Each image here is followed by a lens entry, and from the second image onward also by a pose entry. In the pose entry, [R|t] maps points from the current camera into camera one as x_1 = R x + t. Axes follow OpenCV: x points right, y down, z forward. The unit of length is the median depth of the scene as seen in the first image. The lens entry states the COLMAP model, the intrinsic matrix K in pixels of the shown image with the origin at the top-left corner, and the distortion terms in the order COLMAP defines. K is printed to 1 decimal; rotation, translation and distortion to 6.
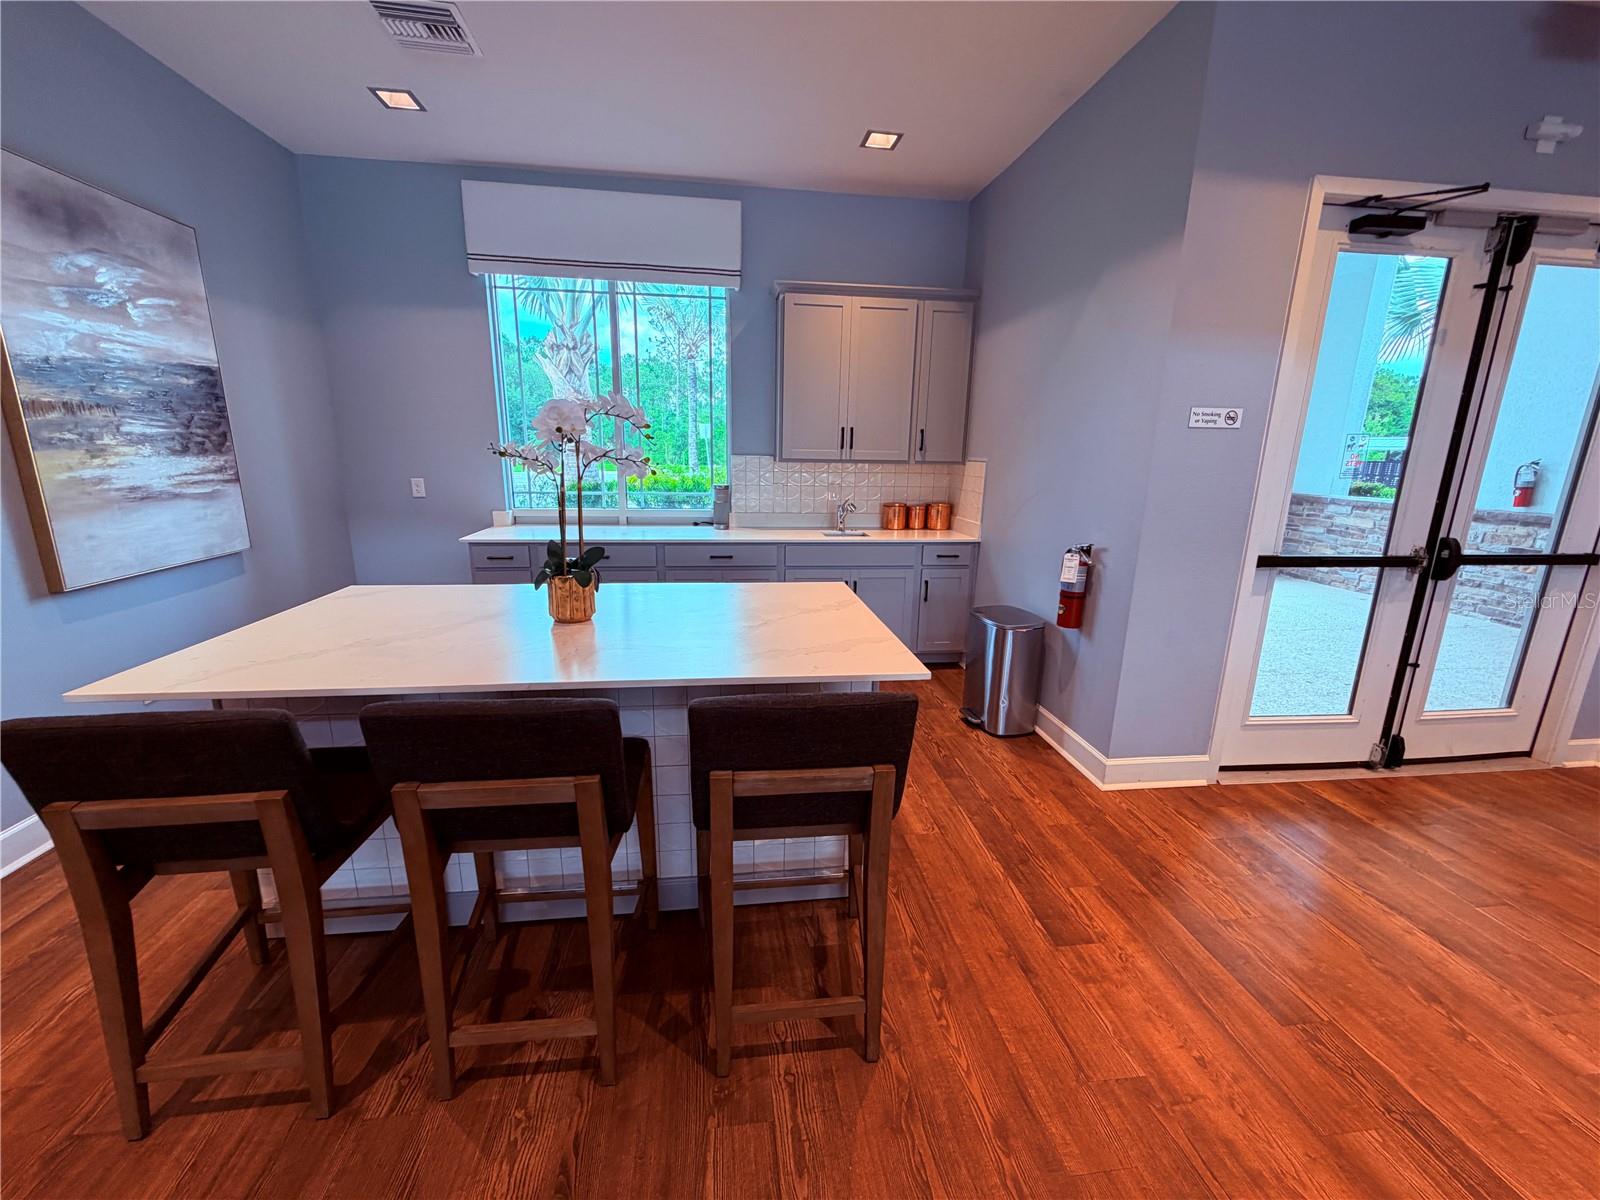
lens RADIAL K [[644.3, 0, 800.0], [0, 644.3, 600.0], [0, 0, 1]] dist [-0.000911, 0.000045]
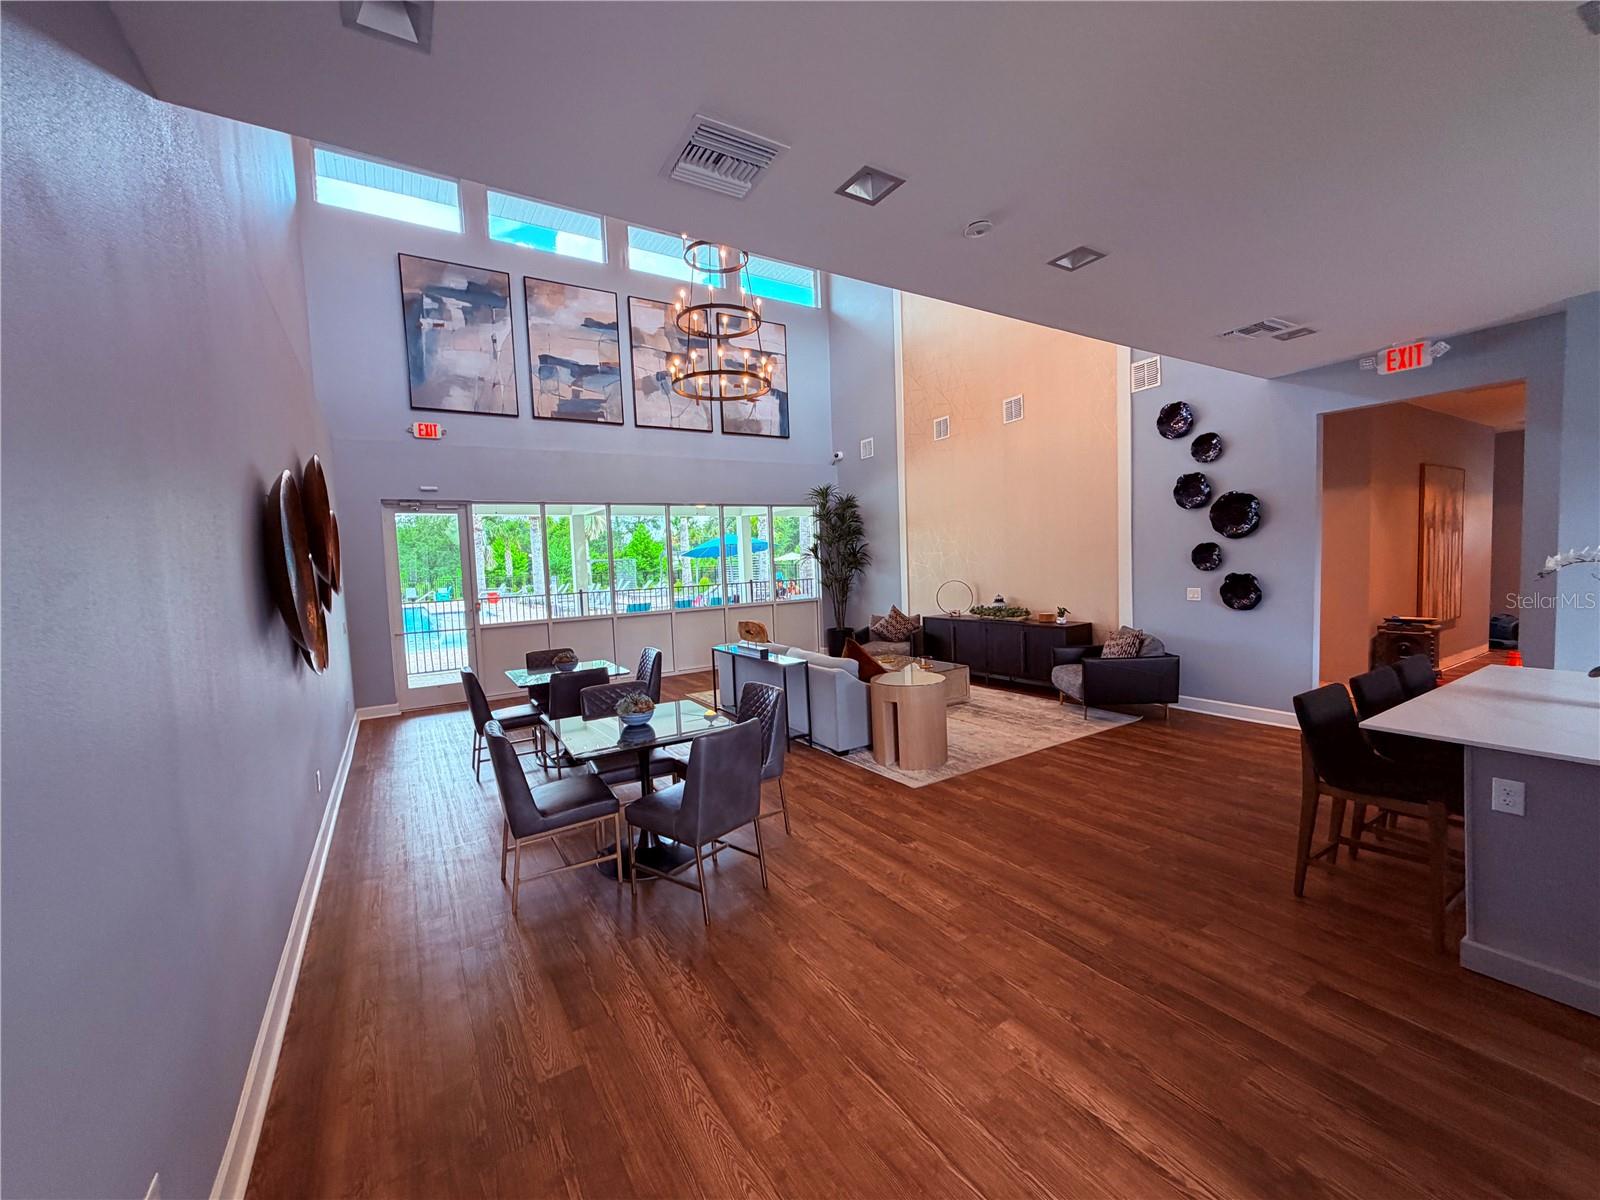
lens RADIAL K [[644.3, 0, 800.0], [0, 644.3, 600.0], [0, 0, 1]] dist [-0.000911, 0.000045]
pose [[-0.905183, 0.042684, -0.422873, 1.480174], [-0.078115, 0.961288, 0.264240, -0.339328], [0.417782, 0.272218, -0.866808, 1.204514]]
